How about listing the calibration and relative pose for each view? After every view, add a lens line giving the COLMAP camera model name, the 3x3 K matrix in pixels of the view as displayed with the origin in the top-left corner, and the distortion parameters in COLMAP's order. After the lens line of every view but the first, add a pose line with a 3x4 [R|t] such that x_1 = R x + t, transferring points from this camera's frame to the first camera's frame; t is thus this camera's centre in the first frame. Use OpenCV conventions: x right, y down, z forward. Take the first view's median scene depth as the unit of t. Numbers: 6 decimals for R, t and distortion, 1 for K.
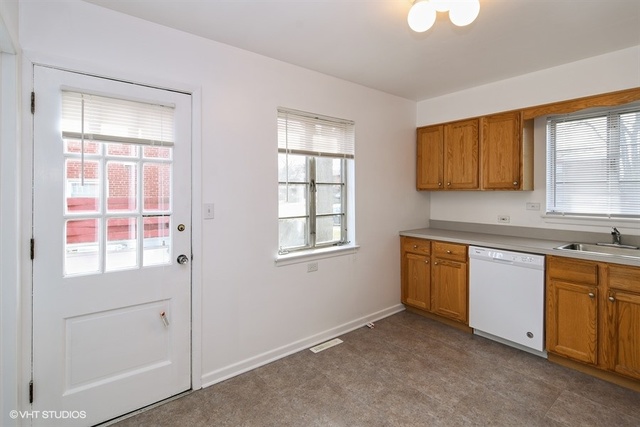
lens RADIAL K [[311.6, 0, 319.8], [0, 311.6, 192.8], [0, 0, 1]] dist [-0.000445, -0.000036]
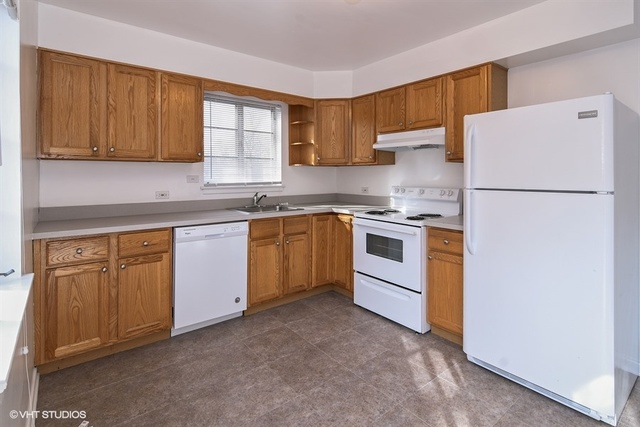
lens RADIAL K [[320.3, 0, 319.7], [0, 320.3, 173.4], [0, 0, 1]] dist [0.001690, 0.000112]
pose [[0.007713, 0.000811, 0.999970, -0.342985], [0.001068, 0.999999, -0.000819, 0.028568], [-0.999970, 0.001074, 0.007713, 0.618709]]
